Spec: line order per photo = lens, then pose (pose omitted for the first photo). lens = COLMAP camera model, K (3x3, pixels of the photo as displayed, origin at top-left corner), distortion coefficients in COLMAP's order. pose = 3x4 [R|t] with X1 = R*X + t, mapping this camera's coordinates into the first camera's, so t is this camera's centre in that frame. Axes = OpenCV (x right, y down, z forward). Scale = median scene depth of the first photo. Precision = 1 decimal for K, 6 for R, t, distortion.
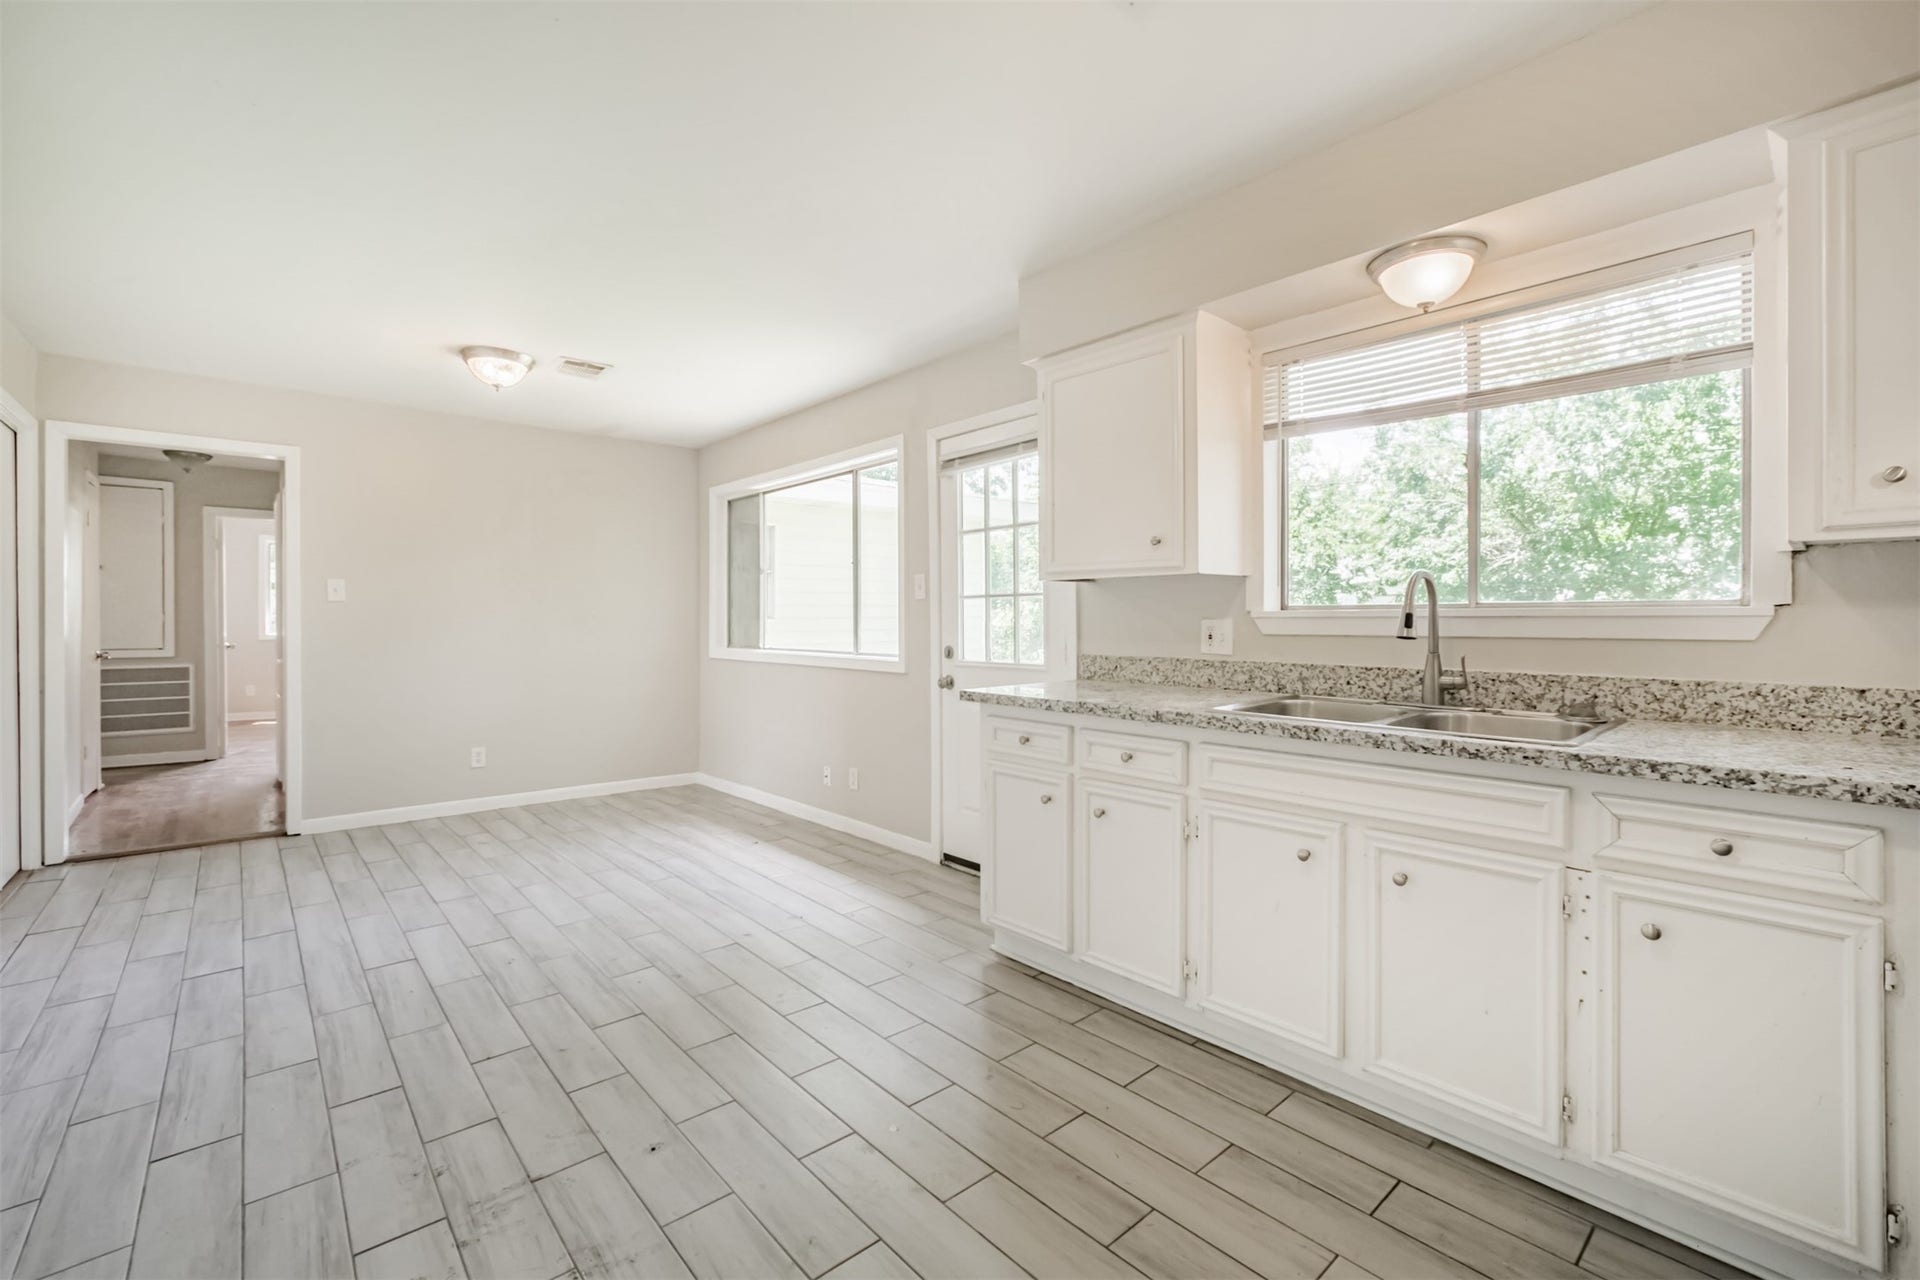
lens RADIAL K [[829.1, 0, 961.0], [0, 829.1, 644.3], [0, 0, 1]] dist [-0.001522, 0.000096]
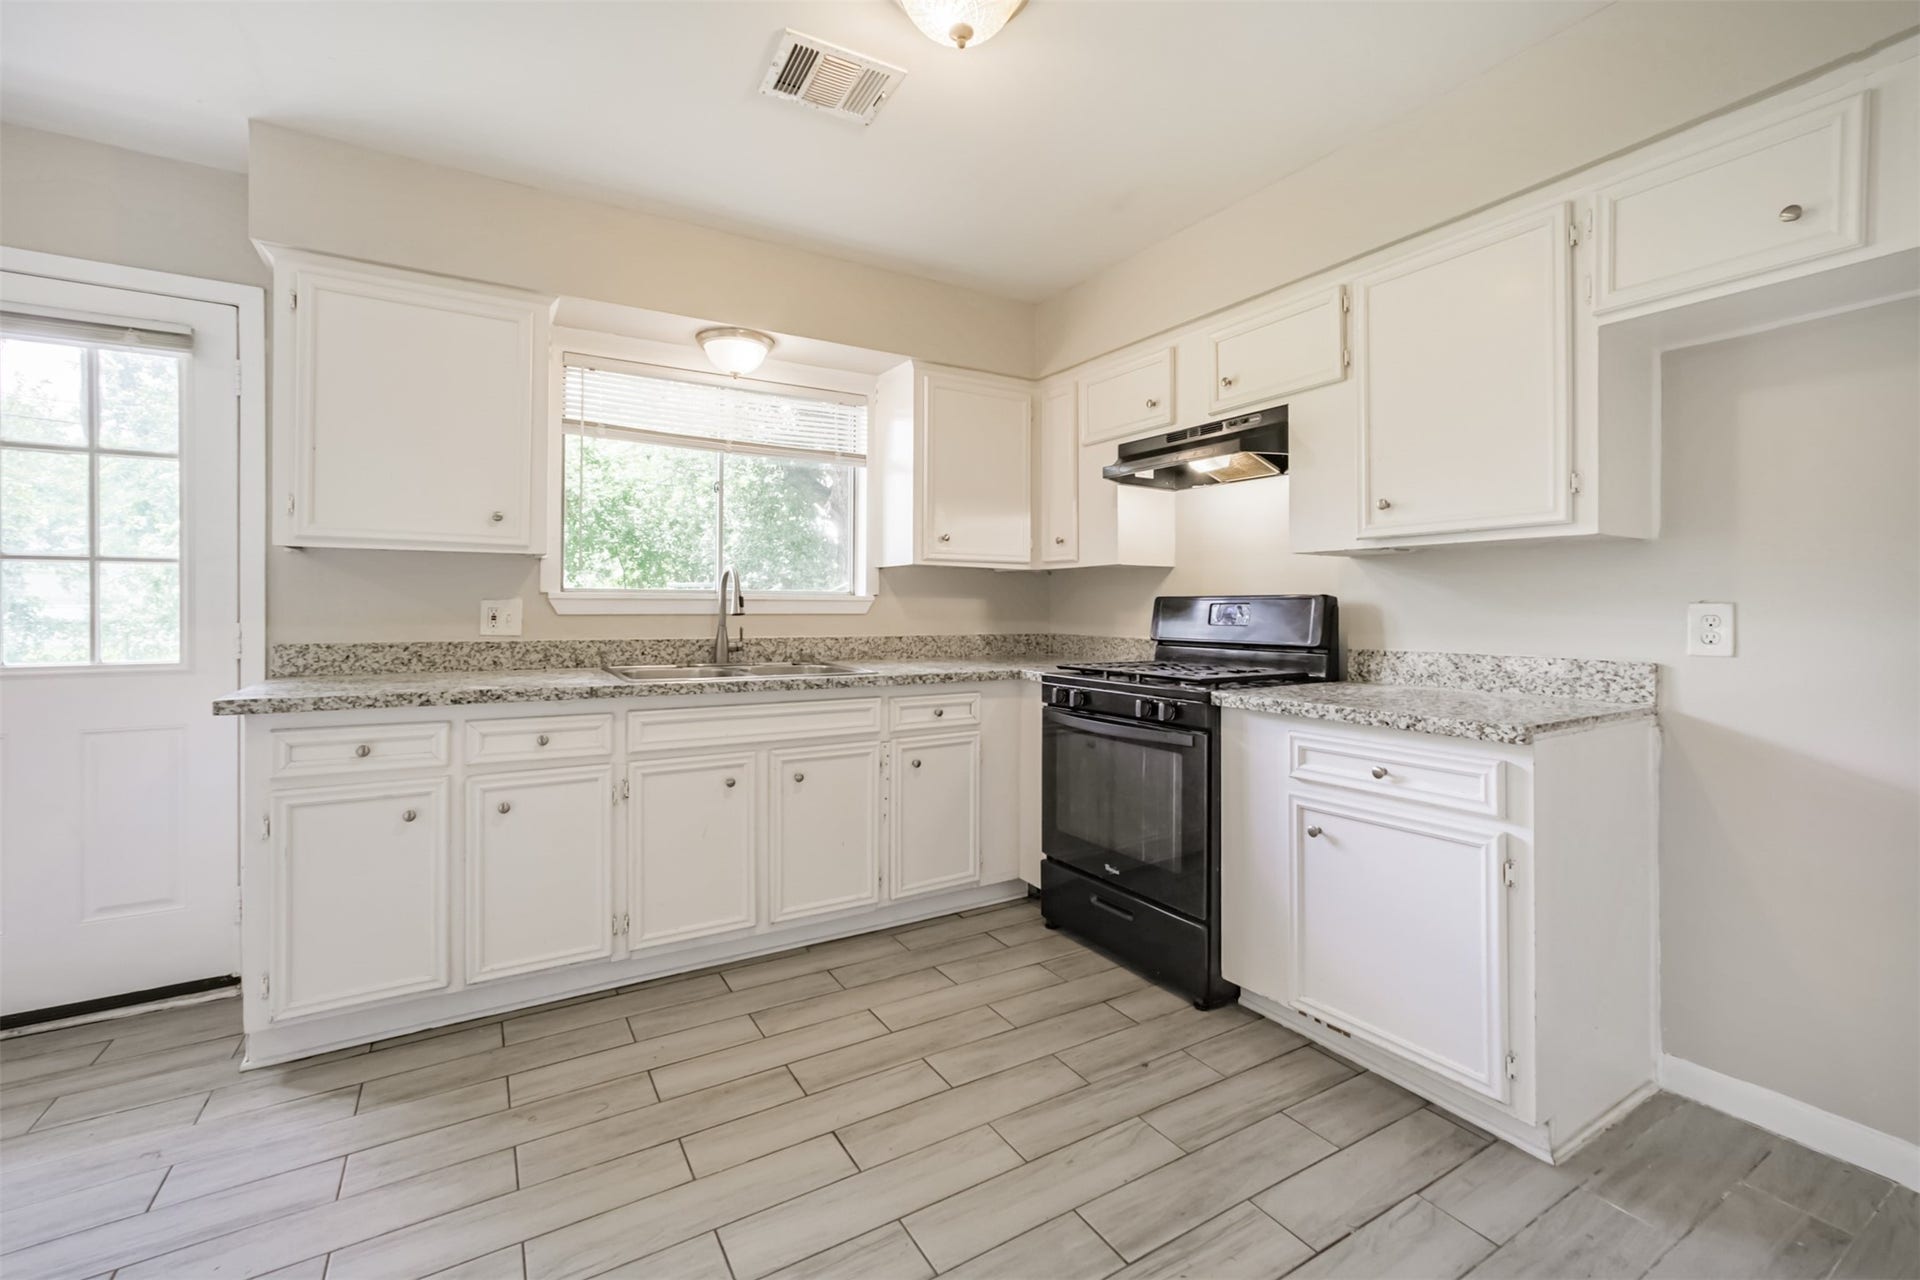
lens RADIAL K [[813.8, 0, 963.4], [0, 813.8, 631.9], [0, 0, 1]] dist [0.000319, 0.000243]
pose [[0.188363, -0.025935, 0.981757, -0.671638], [0.025713, 0.999439, 0.021469, 0.001741], [-0.981763, 0.021200, 0.188924, 0.355962]]
